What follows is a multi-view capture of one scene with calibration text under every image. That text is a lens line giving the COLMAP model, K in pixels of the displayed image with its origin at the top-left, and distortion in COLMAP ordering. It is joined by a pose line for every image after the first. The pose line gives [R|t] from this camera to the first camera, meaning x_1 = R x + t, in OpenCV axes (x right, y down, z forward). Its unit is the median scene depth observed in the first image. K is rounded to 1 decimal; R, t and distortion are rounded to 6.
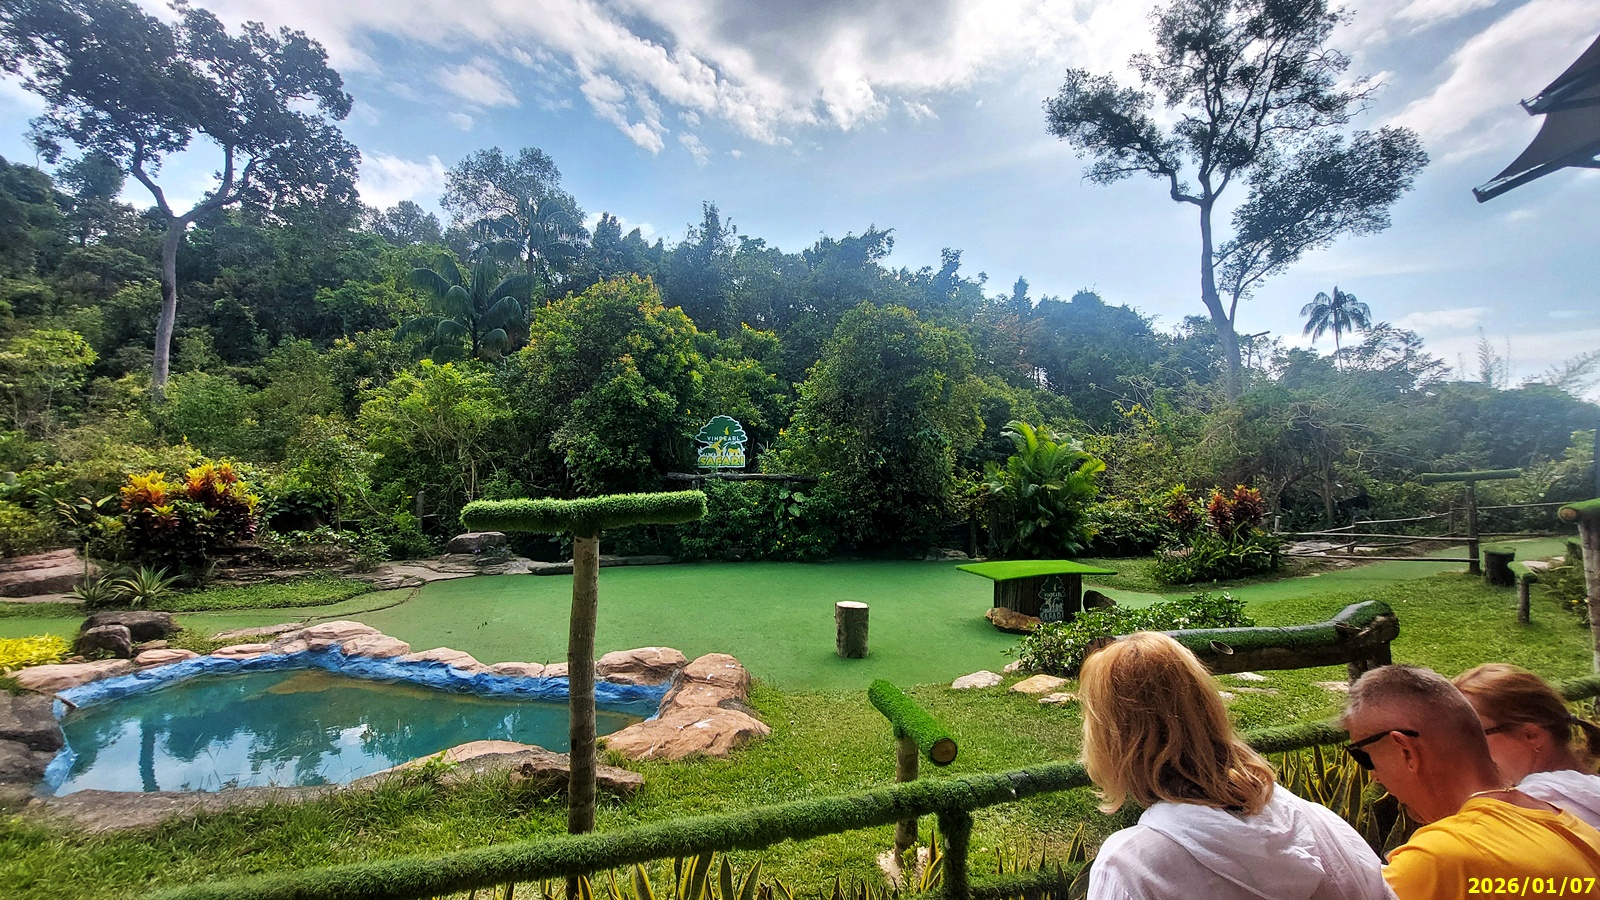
lens RADIAL K [[637.3, 0, 807.6], [0, 637.3, 440.0], [0, 0, 1]] dist [-0.015270, -0.000468]
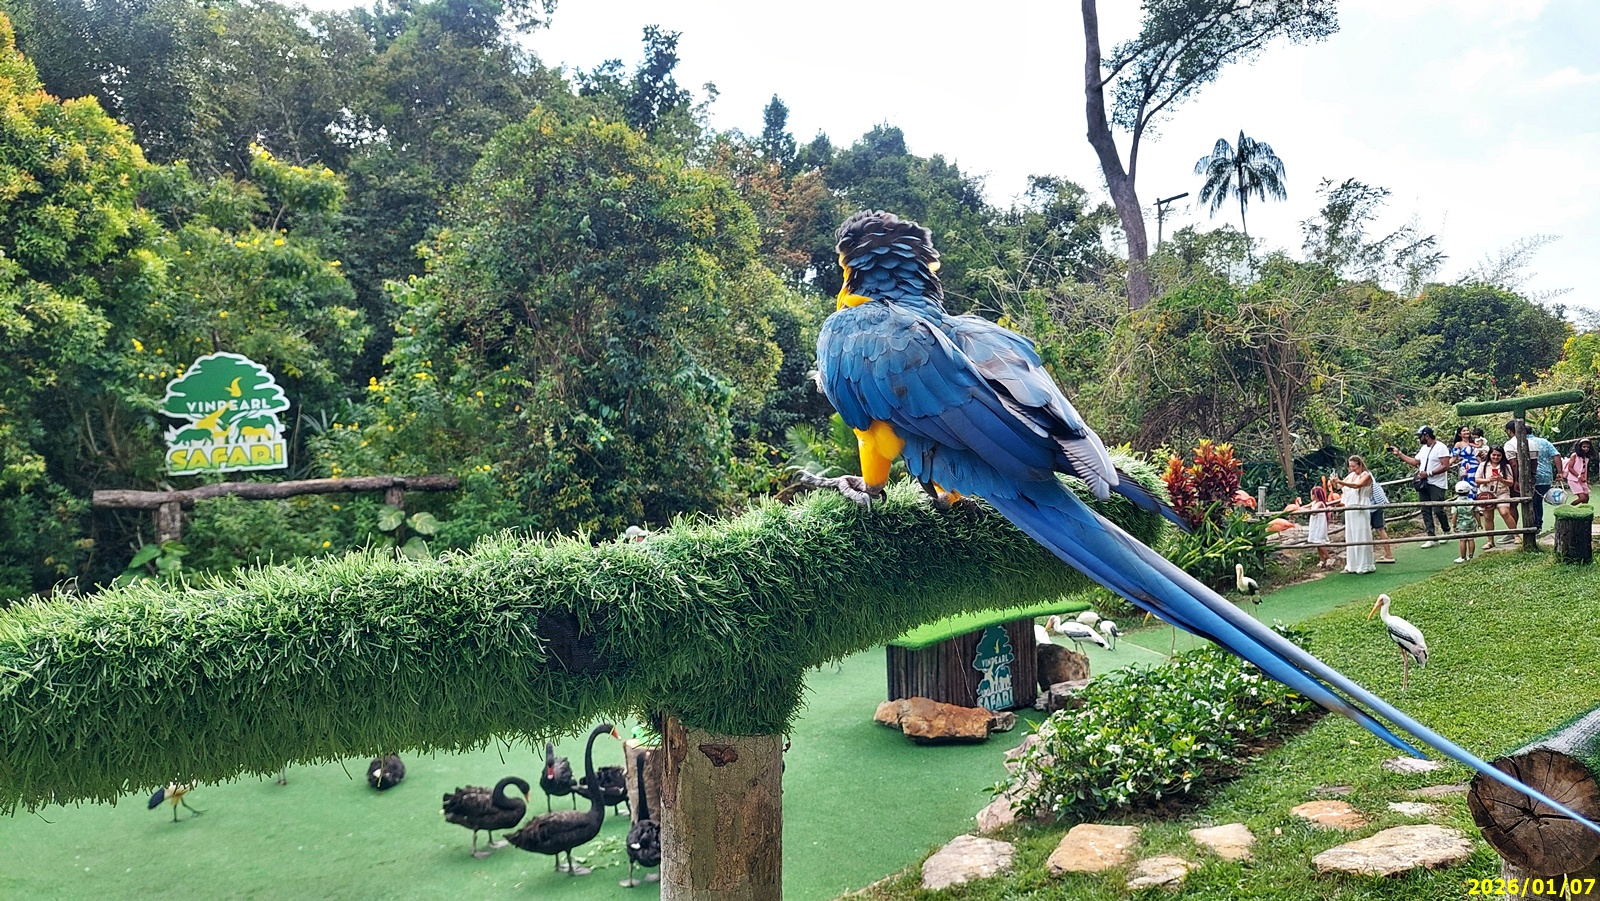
lens RADIAL K [[1149.7, 0, 802.9], [0, 1149.7, 441.9], [0, 0, 1]] dist [0.077121, -0.091734]
pose [[0.924848, -0.058550, 0.375804, -0.074721], [0.046765, 0.998088, 0.040415, 0.009576], [-0.377452, -0.019803, 0.925817, 0.111844]]
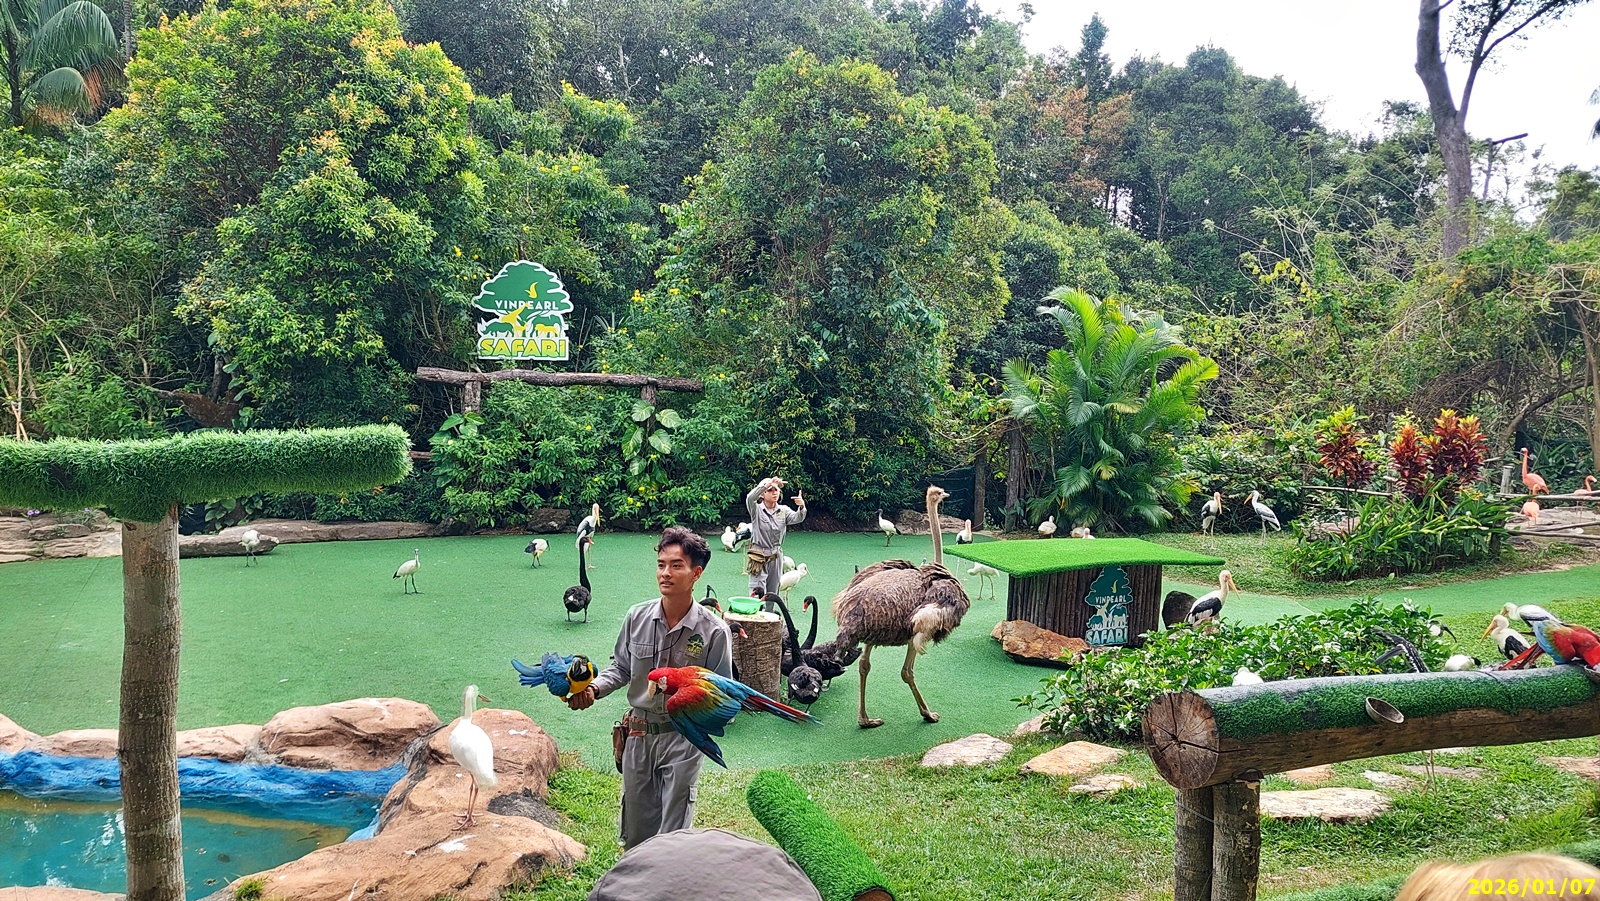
lens RADIAL K [[1149.7, 0, 801.4], [0, 1149.7, 450.5], [0, 0, 1]] dist [0.077121, -0.091734]
pose [[0.995760, 0.014498, 0.090839, 0.010749], [-0.025322, 0.992552, 0.119158, -0.002697], [-0.088435, -0.120953, 0.988711, 0.013309]]
